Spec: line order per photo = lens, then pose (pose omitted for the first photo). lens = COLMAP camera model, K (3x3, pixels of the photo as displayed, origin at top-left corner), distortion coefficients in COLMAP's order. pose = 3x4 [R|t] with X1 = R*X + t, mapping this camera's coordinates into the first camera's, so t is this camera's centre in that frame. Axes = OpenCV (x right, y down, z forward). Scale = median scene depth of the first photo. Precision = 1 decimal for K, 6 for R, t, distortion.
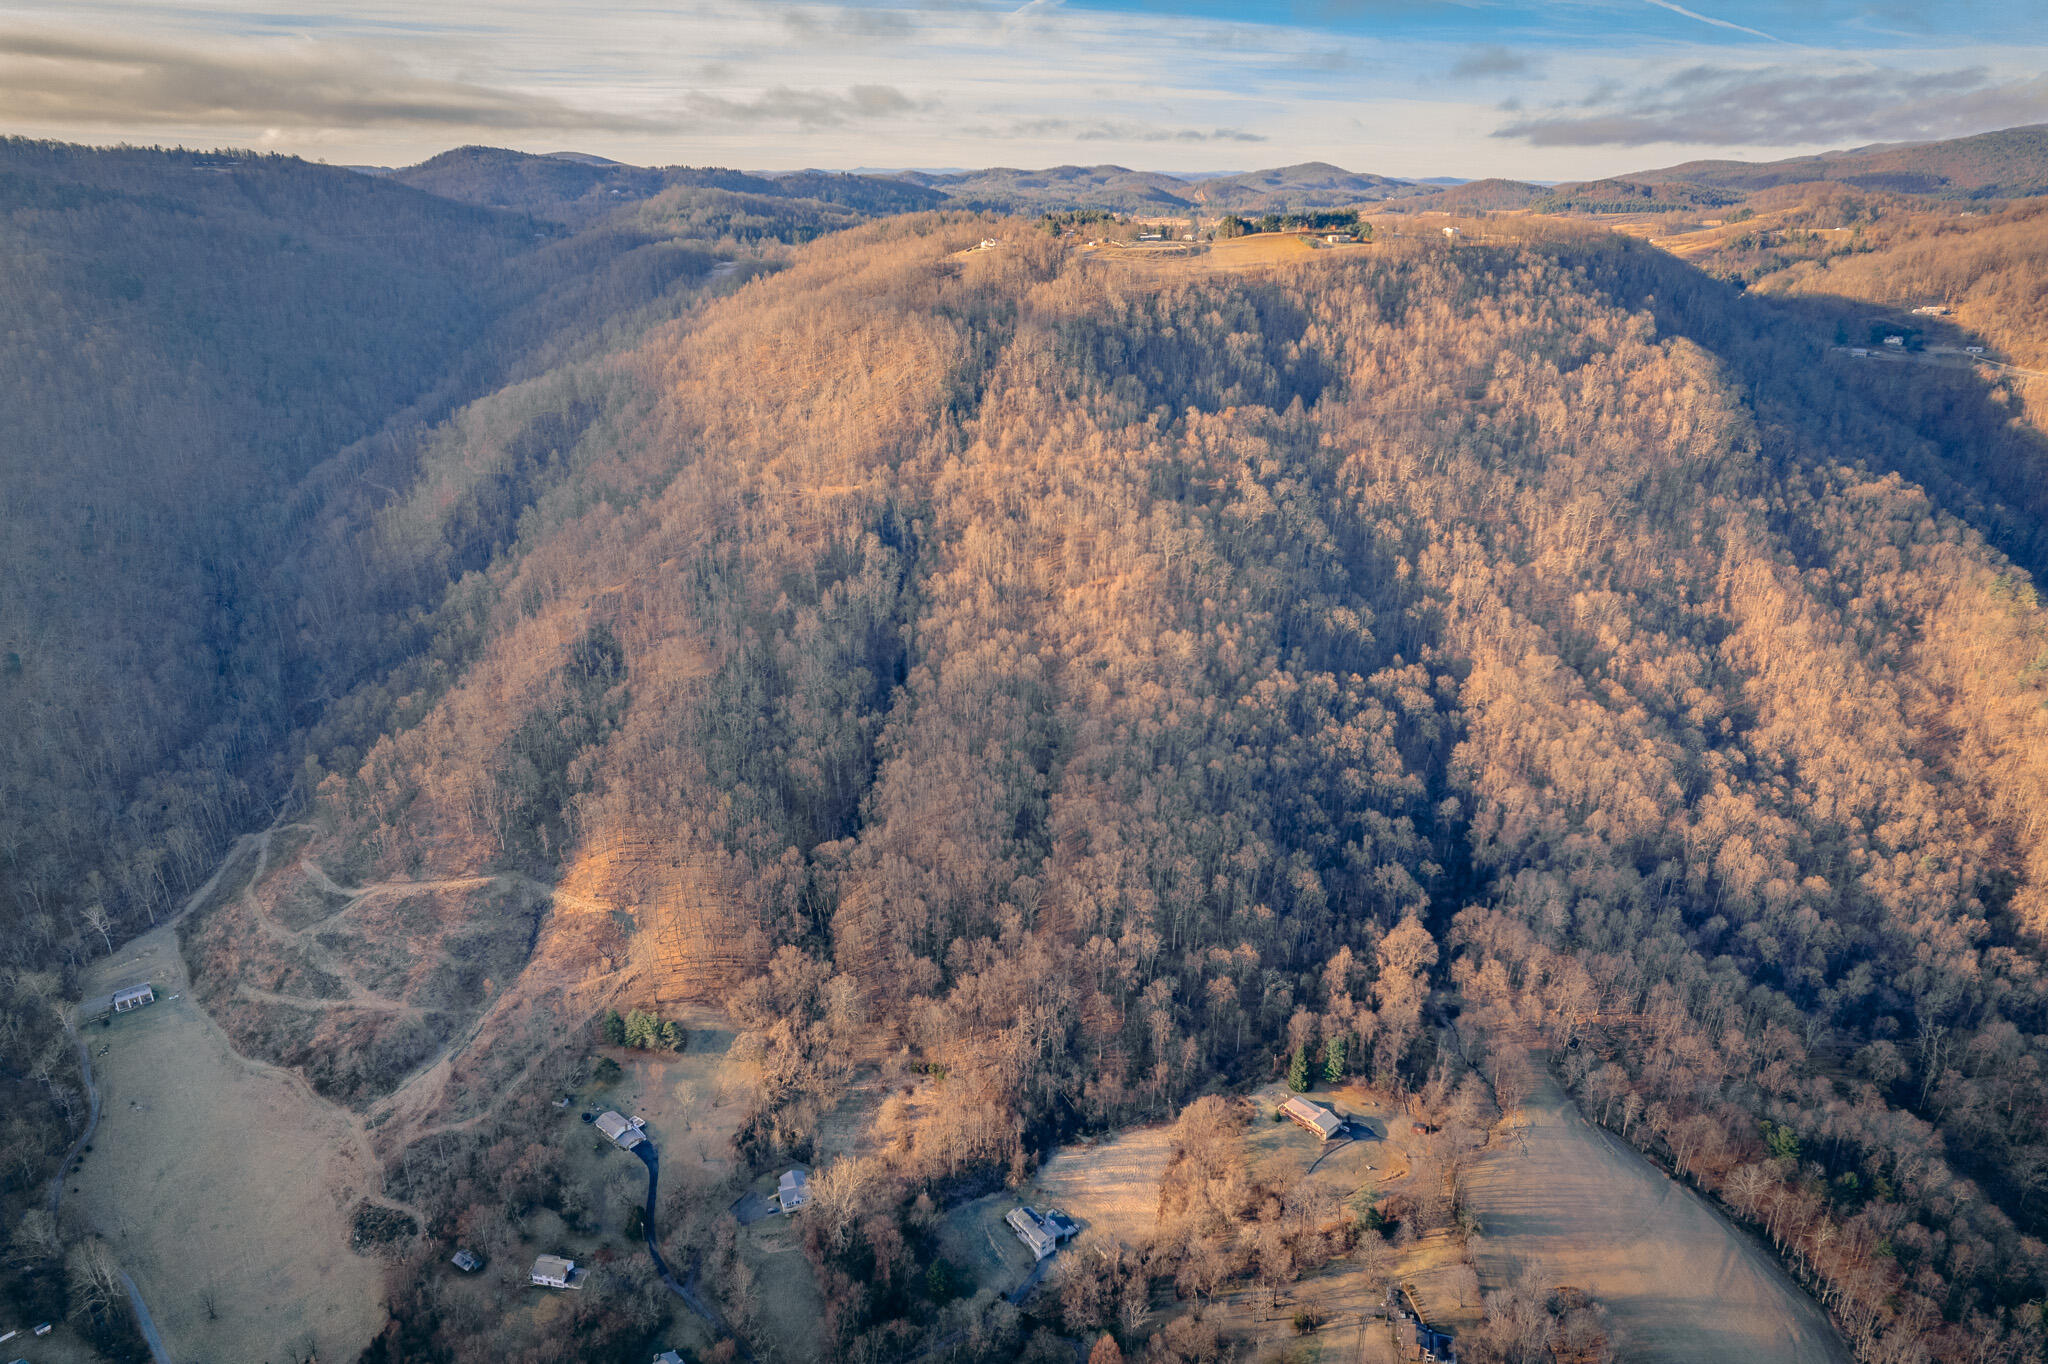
lens RADIAL K [[1403.2, 0, 1024.0], [0, 1403.2, 682.0], [0, 0, 1]] dist [-0.086256, 0.076691]
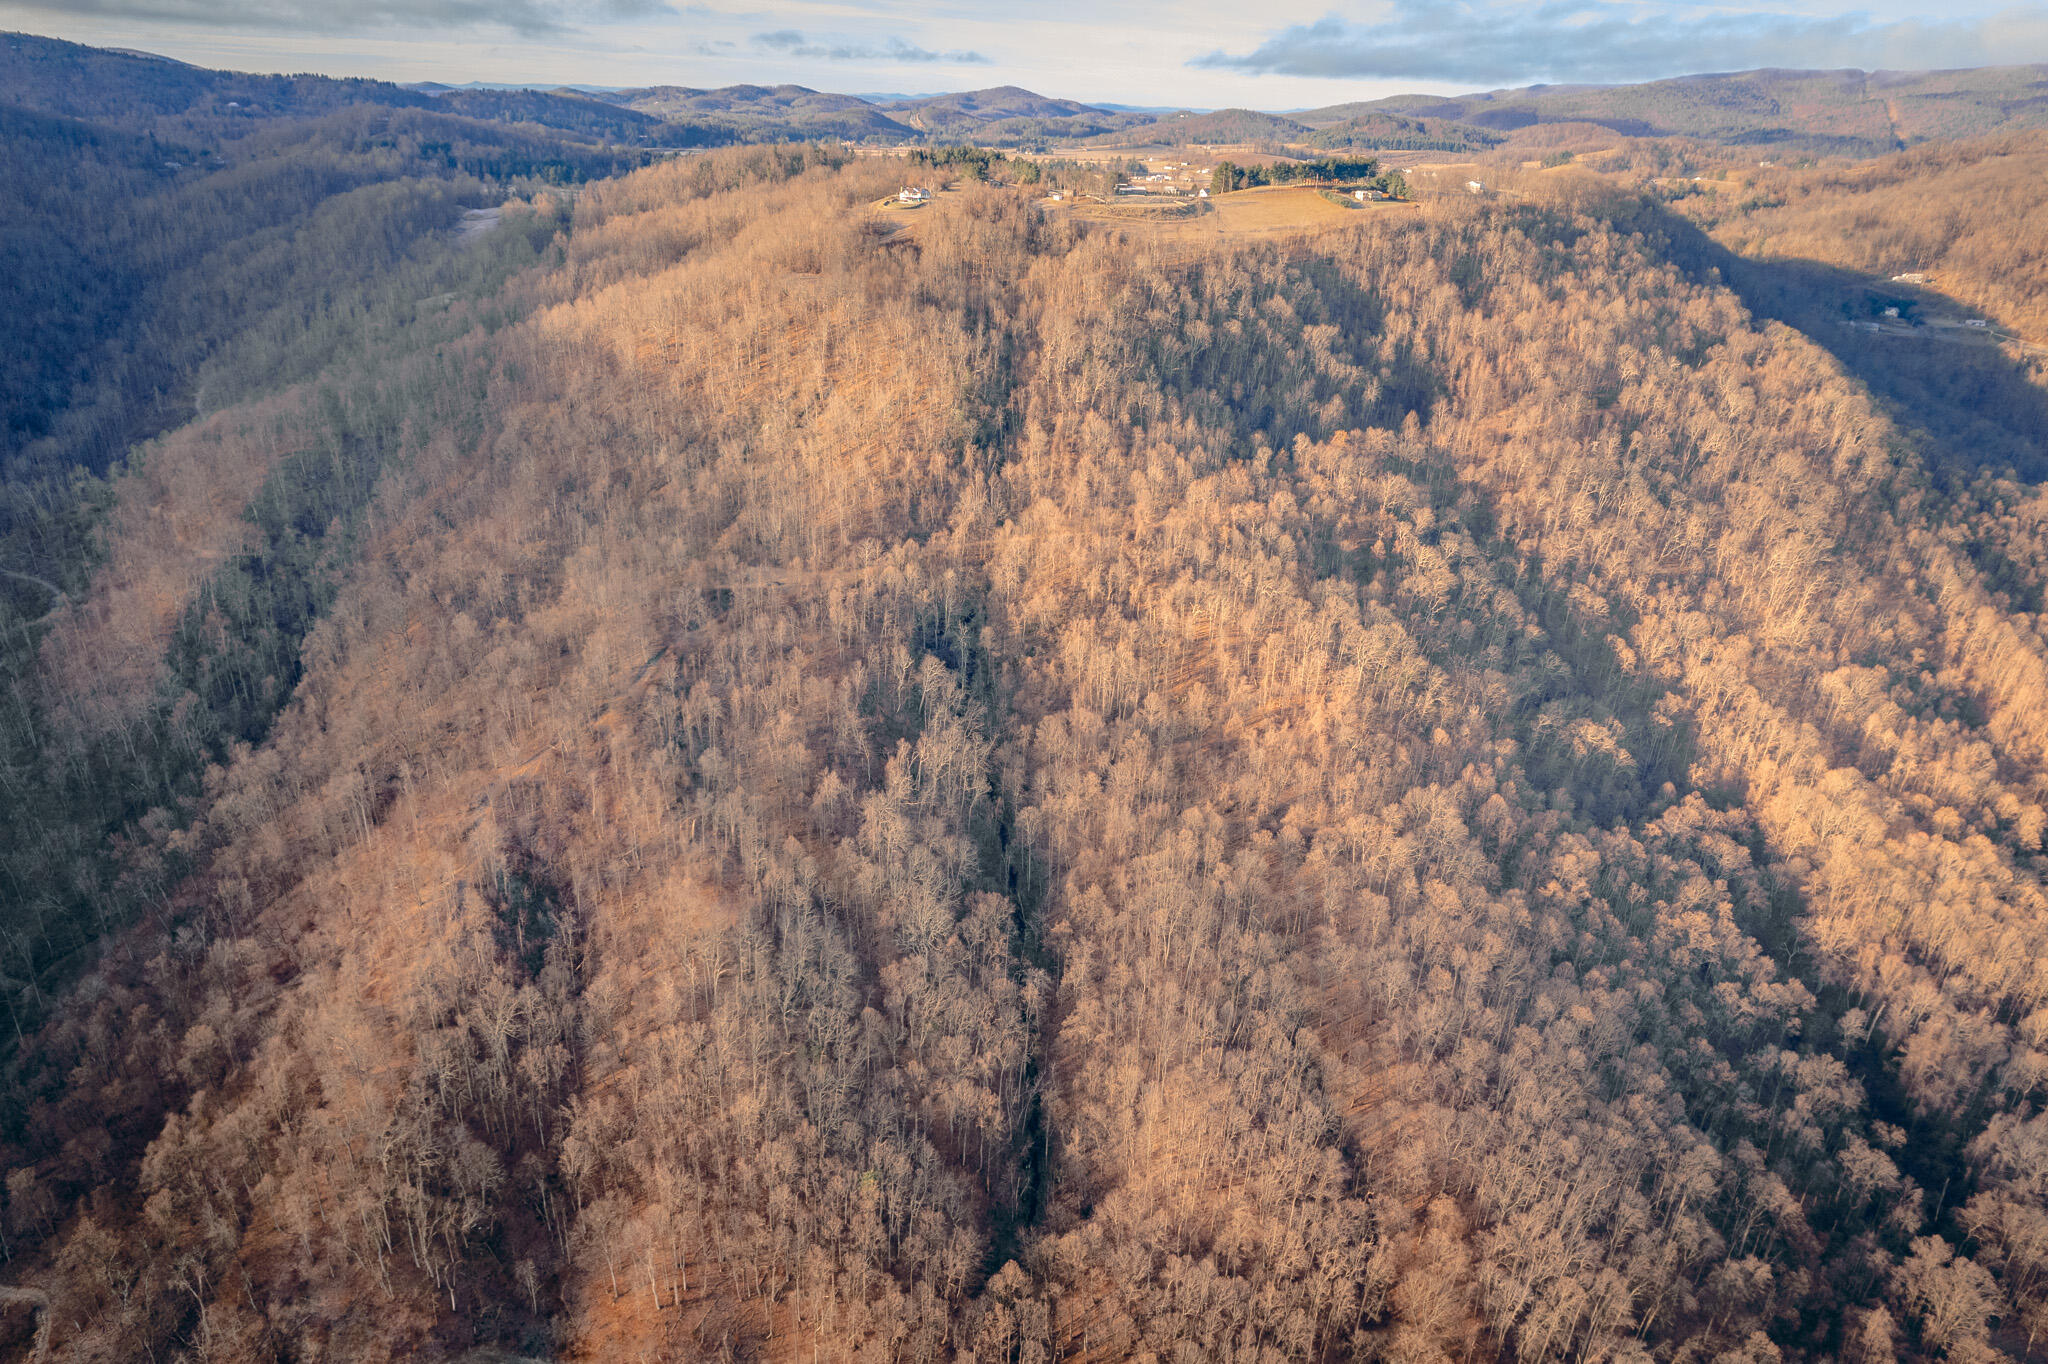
lens RADIAL K [[1403.2, 0, 1024.0], [0, 1403.2, 682.0], [0, 0, 1]] dist [-0.086256, 0.076691]
pose [[0.966748, -0.074557, 0.244623, -0.208166], [0.062163, 0.996379, 0.058013, -0.117997], [-0.248062, -0.040877, 0.967881, 0.319087]]
